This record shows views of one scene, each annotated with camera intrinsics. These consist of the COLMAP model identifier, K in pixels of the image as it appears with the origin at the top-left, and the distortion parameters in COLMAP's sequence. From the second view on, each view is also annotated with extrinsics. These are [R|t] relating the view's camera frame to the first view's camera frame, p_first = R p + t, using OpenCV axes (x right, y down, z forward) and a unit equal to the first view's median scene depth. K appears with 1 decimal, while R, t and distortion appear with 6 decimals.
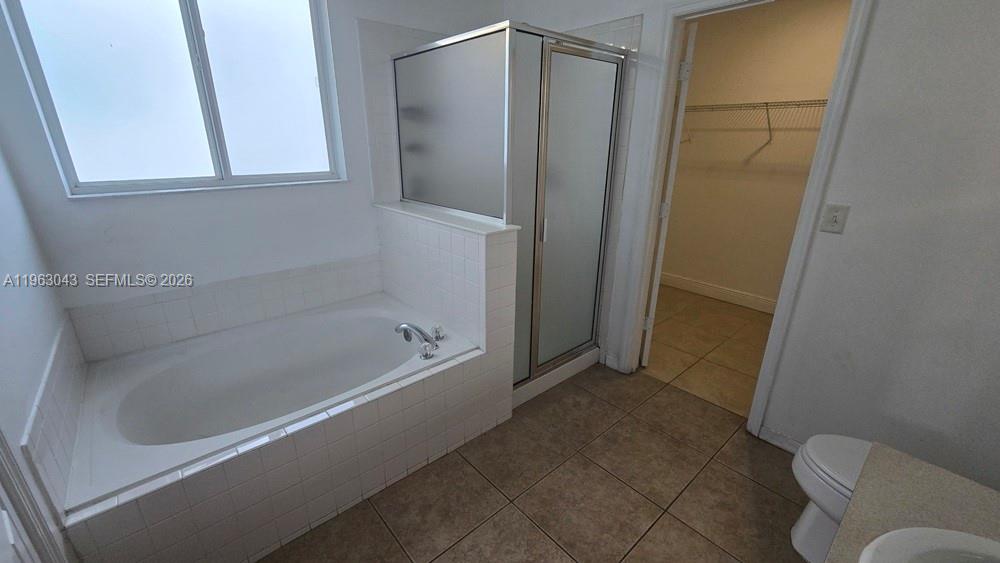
lens RADIAL K [[403.4, 0, 494.6], [0, 403.4, 282.1], [0, 0, 1]] dist [-0.001569, -0.000096]
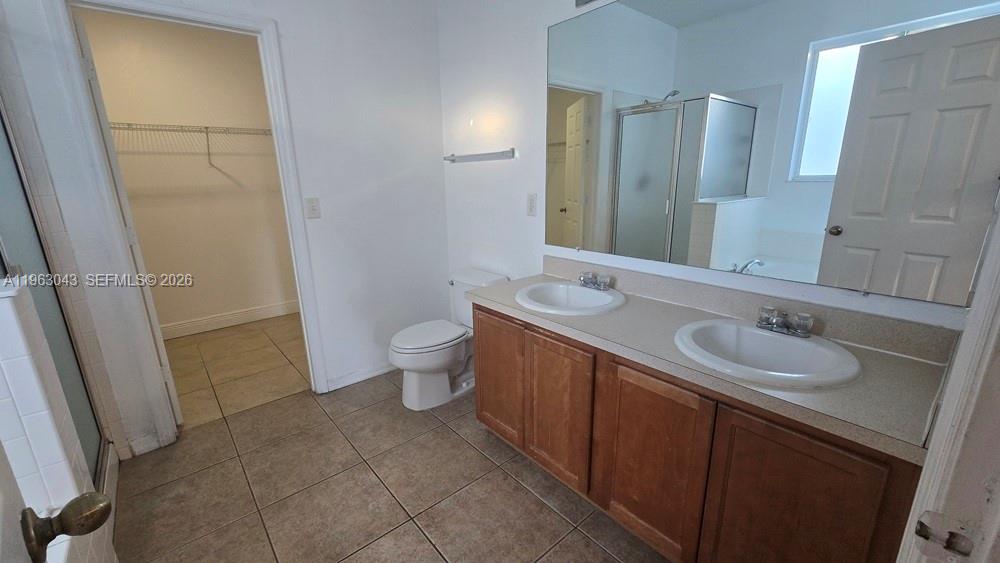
lens RADIAL K [[403.4, 0, 493.8], [0, 403.4, 283.5], [0, 0, 1]] dist [-0.001569, -0.000096]
pose [[0.026403, -0.257406, 0.965943, -0.494214], [0.352467, 0.906620, 0.231963, -0.023120], [-0.935452, 0.334338, 0.114665, 0.327940]]
